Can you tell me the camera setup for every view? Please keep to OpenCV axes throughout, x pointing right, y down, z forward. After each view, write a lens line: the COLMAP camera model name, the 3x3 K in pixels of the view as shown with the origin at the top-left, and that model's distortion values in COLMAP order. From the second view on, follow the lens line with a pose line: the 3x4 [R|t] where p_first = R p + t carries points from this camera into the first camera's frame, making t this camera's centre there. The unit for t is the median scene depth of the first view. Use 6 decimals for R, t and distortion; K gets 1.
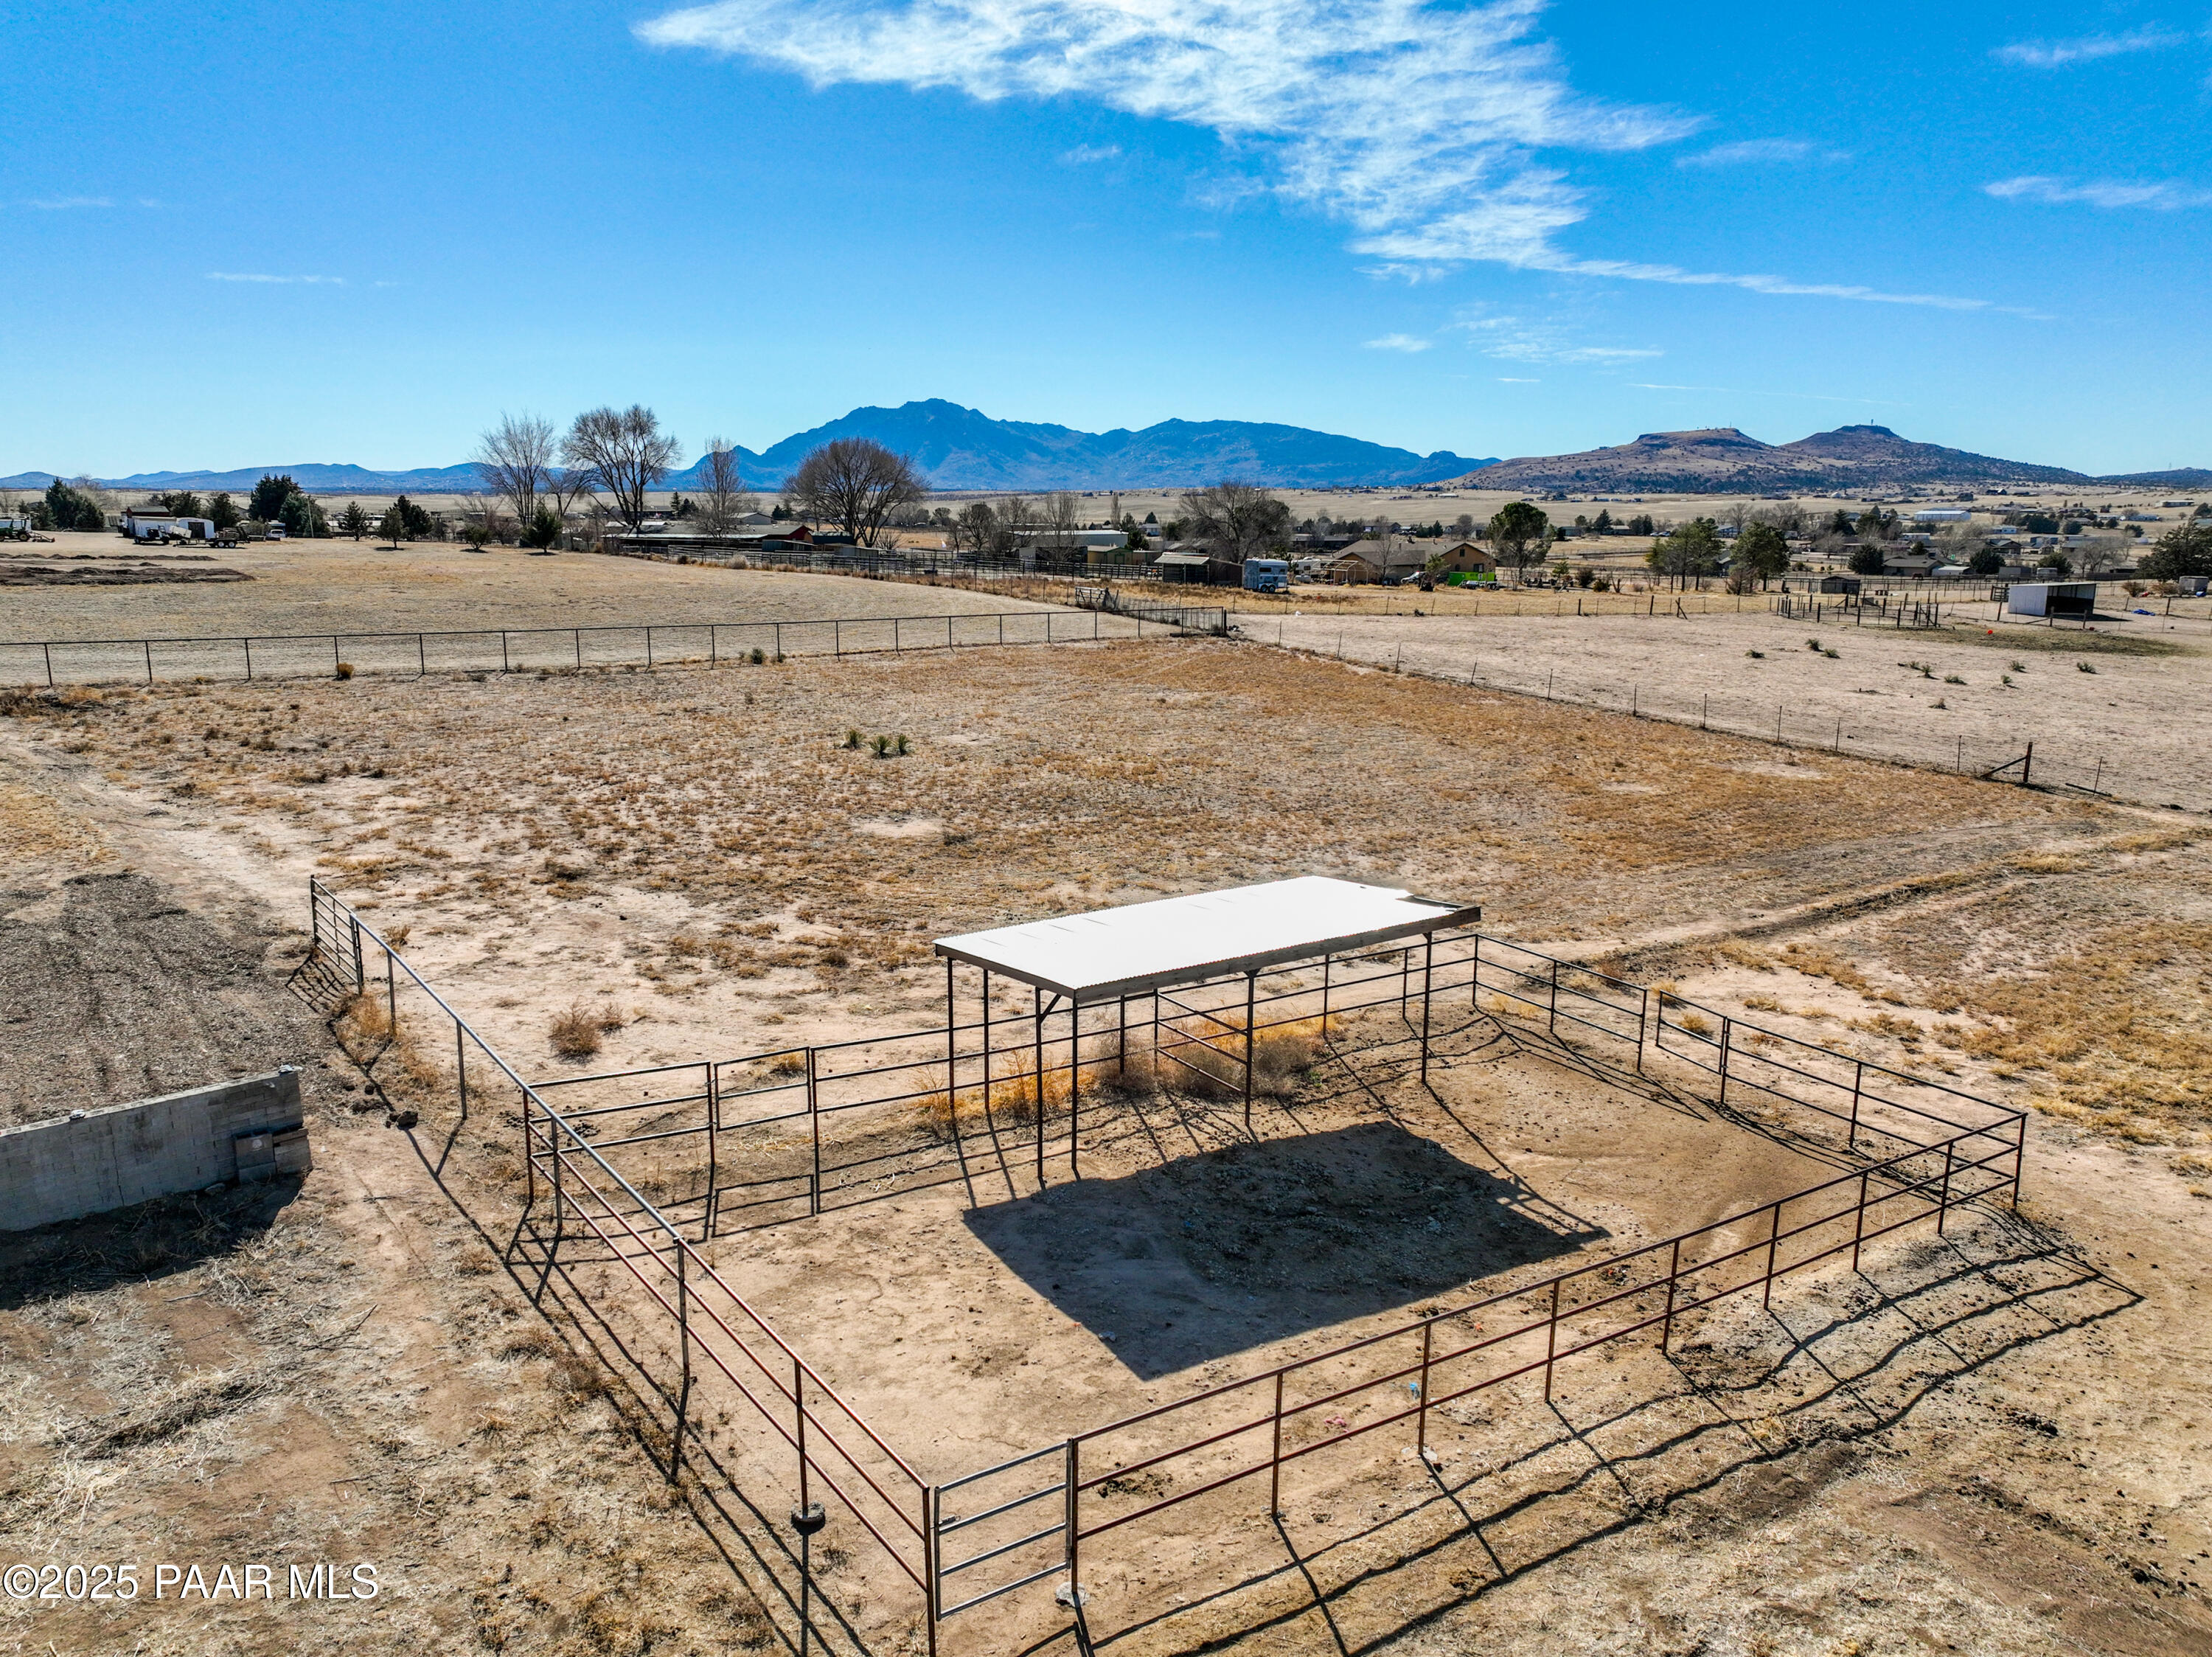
lens RADIAL K [[1552.4, 0, 1105.6], [0, 1552.4, 841.2], [0, 0, 1]] dist [-0.007316, 0.026346]
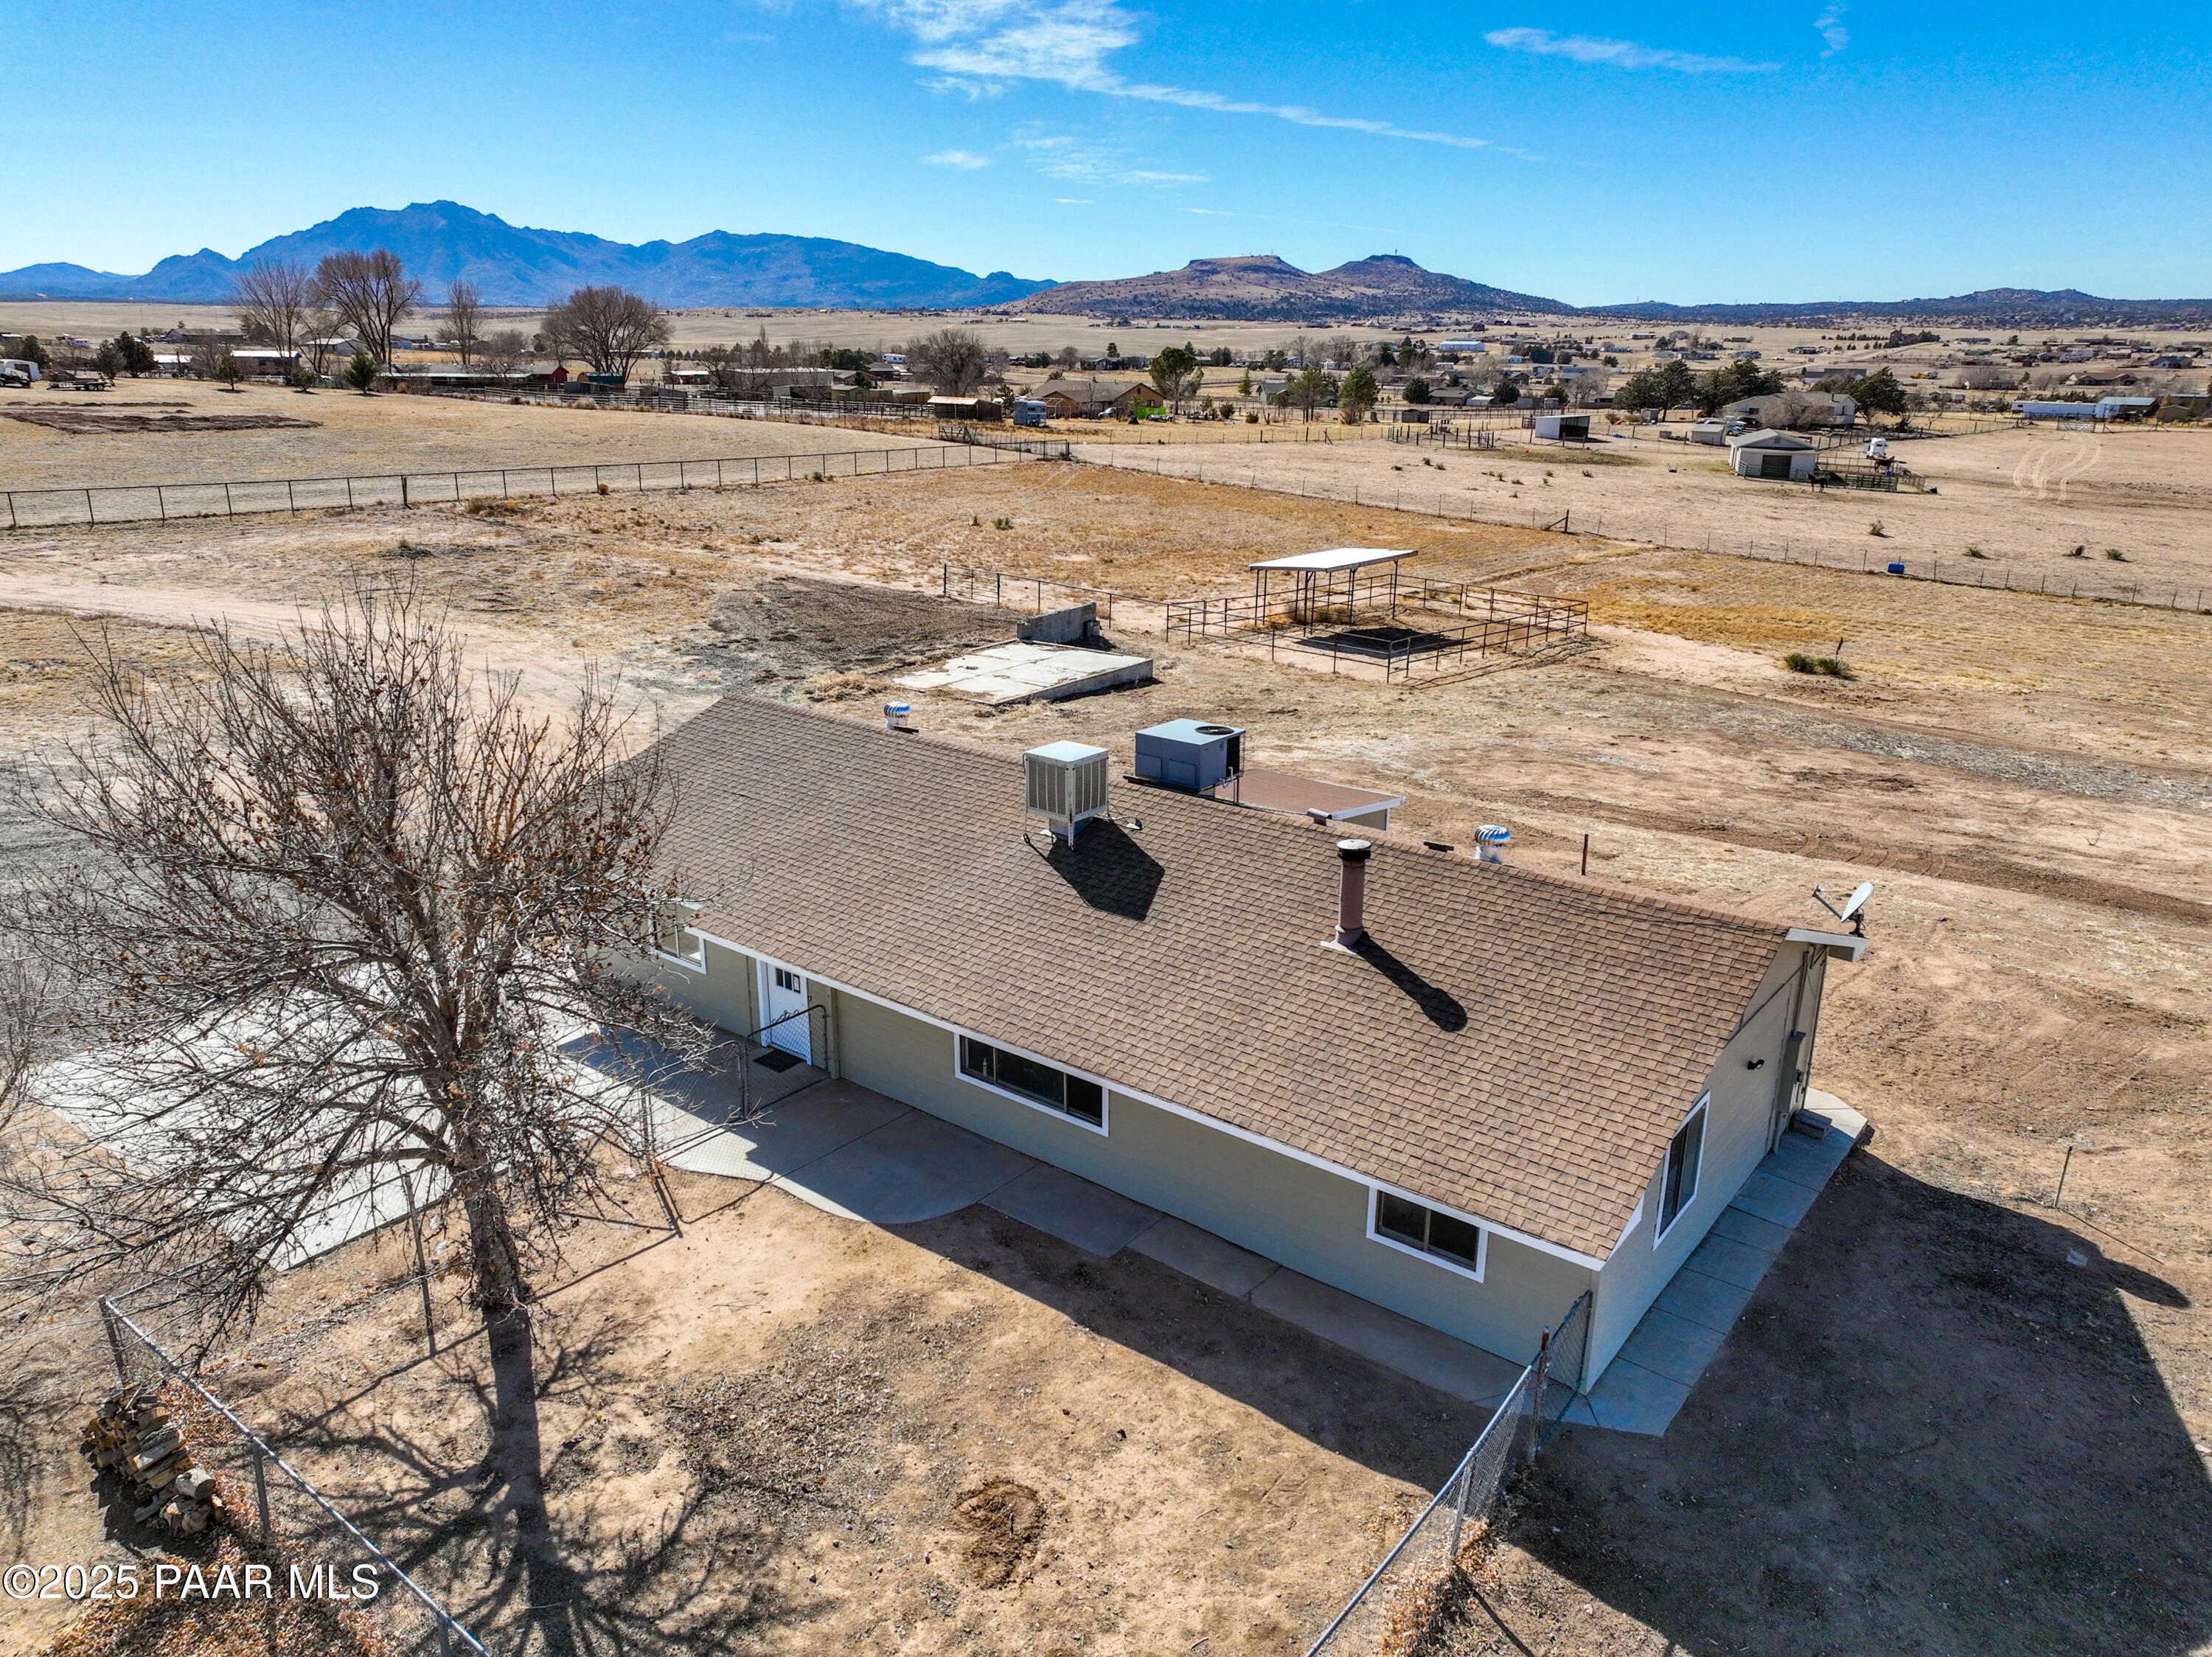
lens RADIAL K [[1552.4, 0, 1105.6], [0, 1552.4, 841.2], [0, 0, 1]] dist [-0.007316, 0.026346]
pose [[0.962765, -0.076833, 0.259192, -0.632293], [0.048648, 0.992350, 0.113465, 0.128057], [-0.265927, -0.096631, 0.959138, -0.950591]]
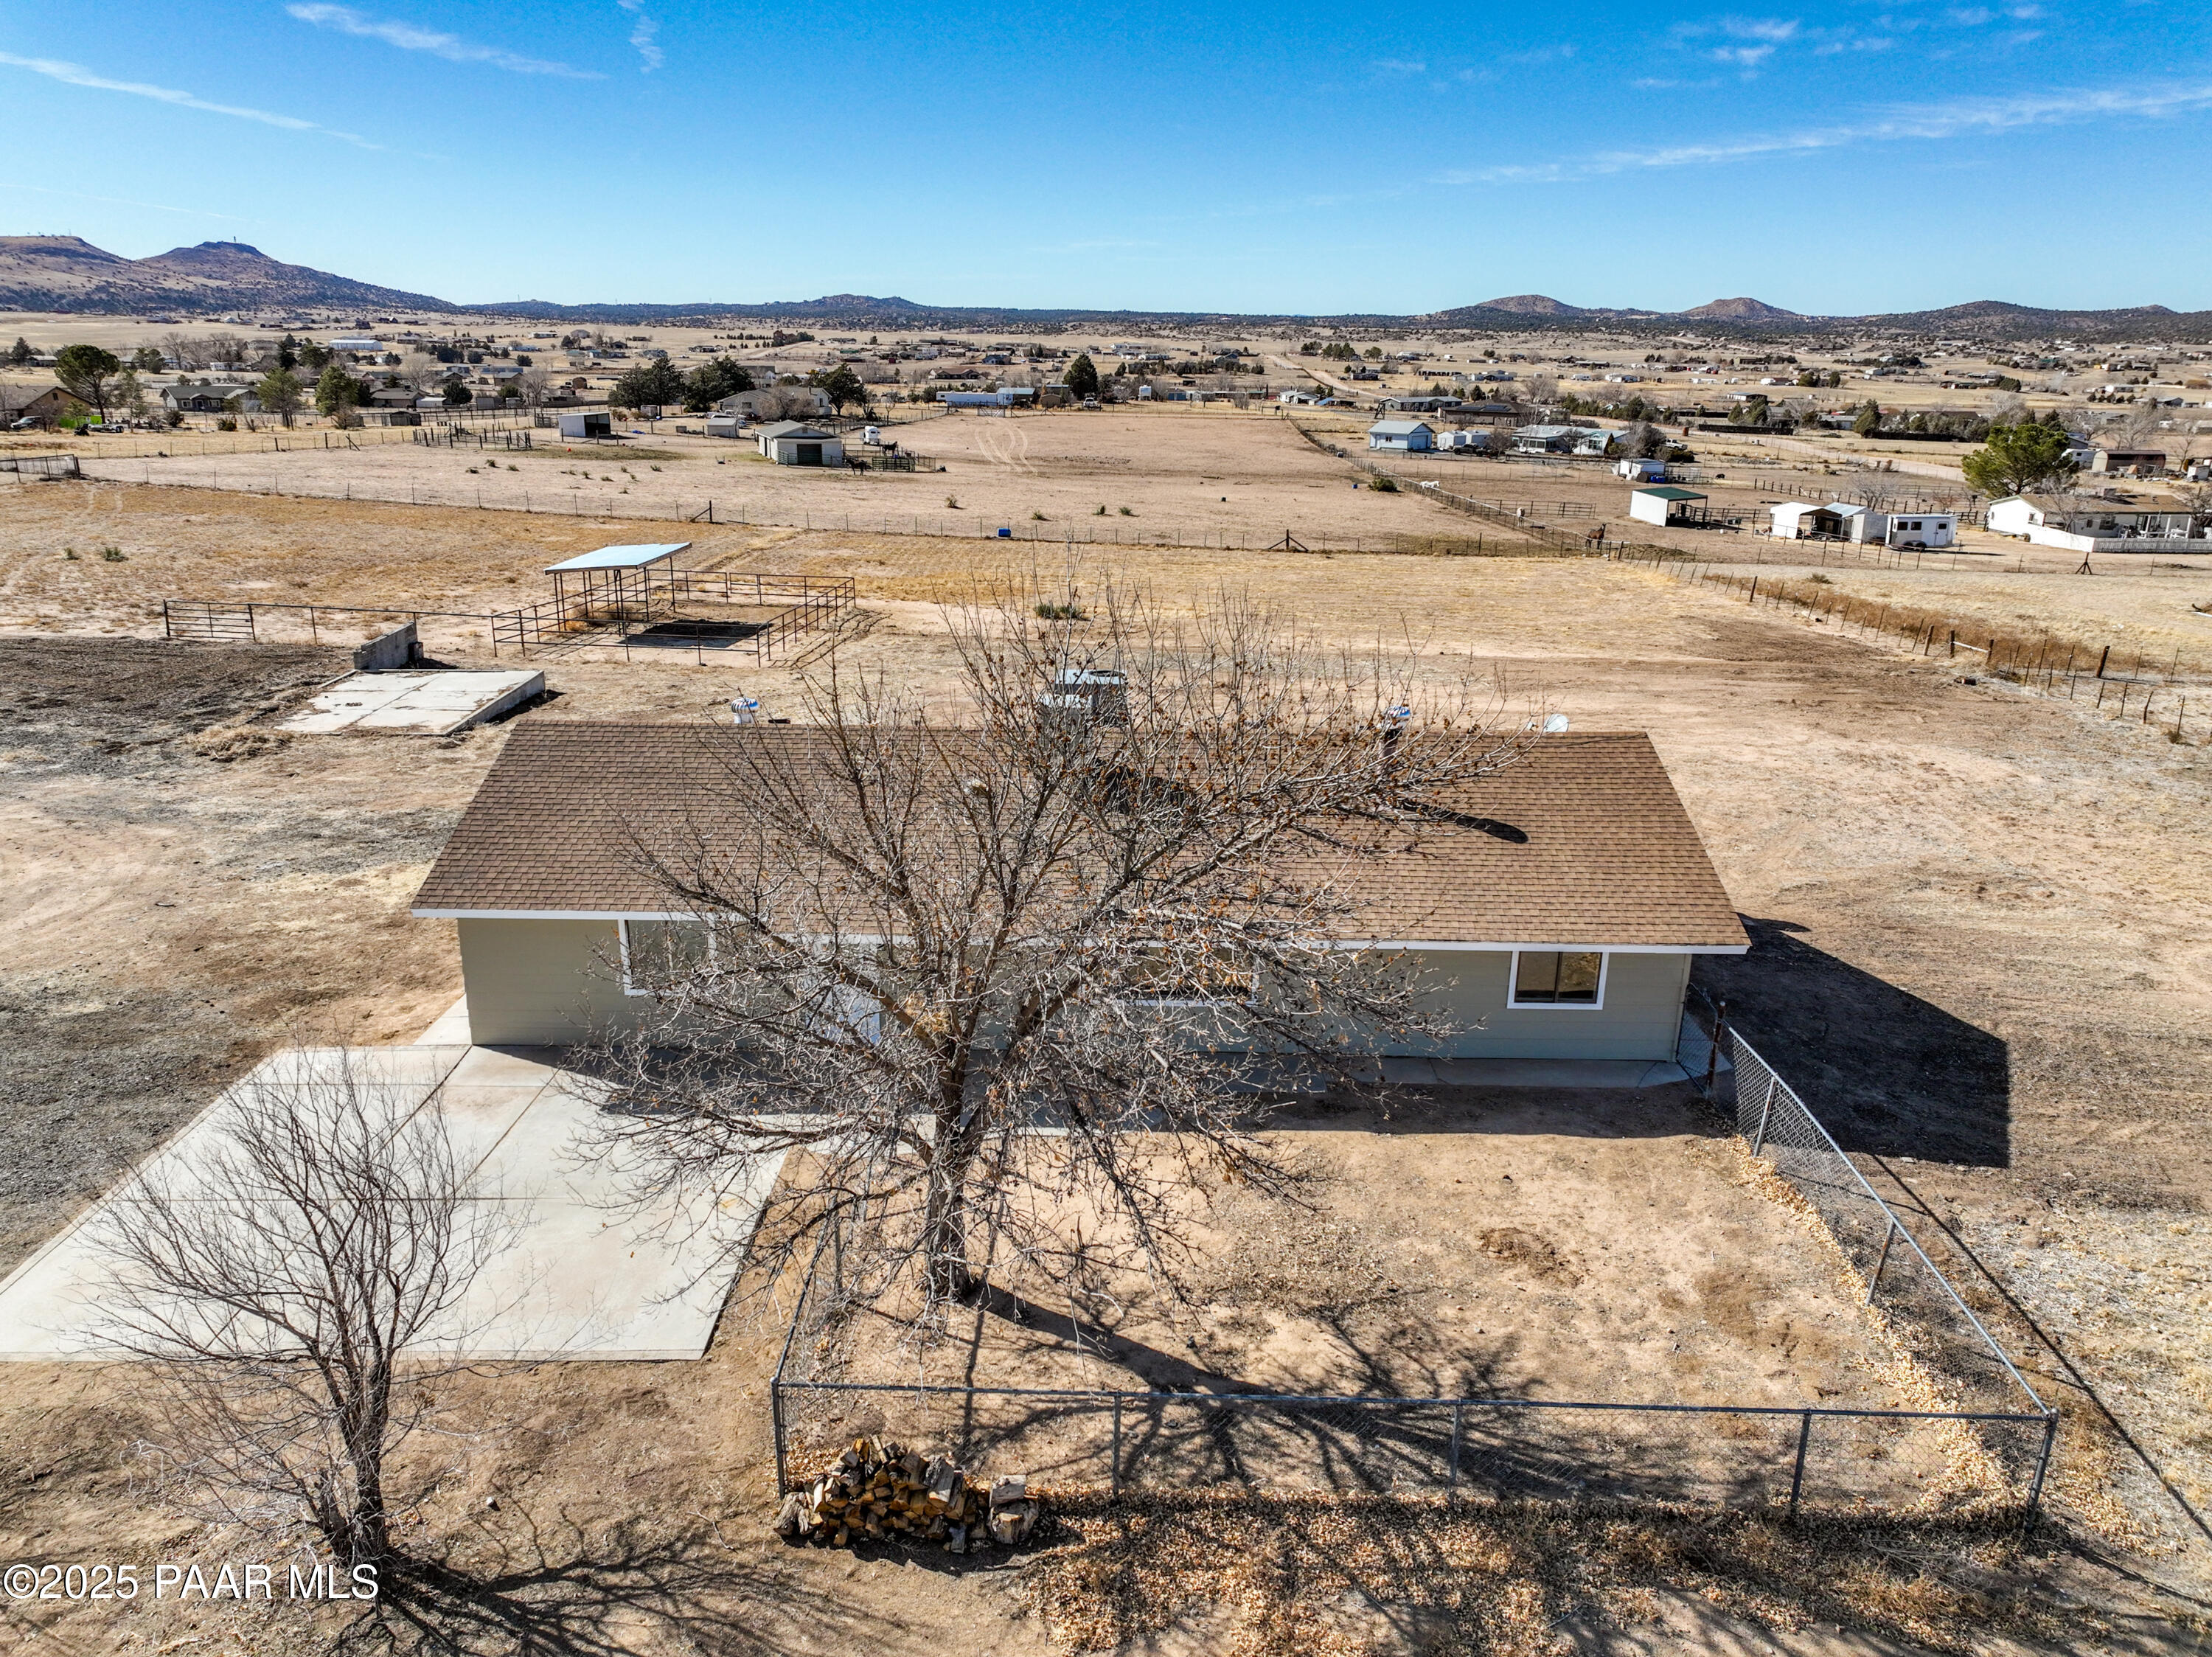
lens RADIAL K [[1557.3, 0, 1108.5], [0, 1557.3, 822.5], [0, 0, 1]] dist [-0.002963, 0.021807]
pose [[0.595270, -0.231288, 0.769519, -0.956323], [0.158437, 0.972662, 0.169784, 0.104446], [-0.787750, 0.020853, 0.615641, -0.810565]]
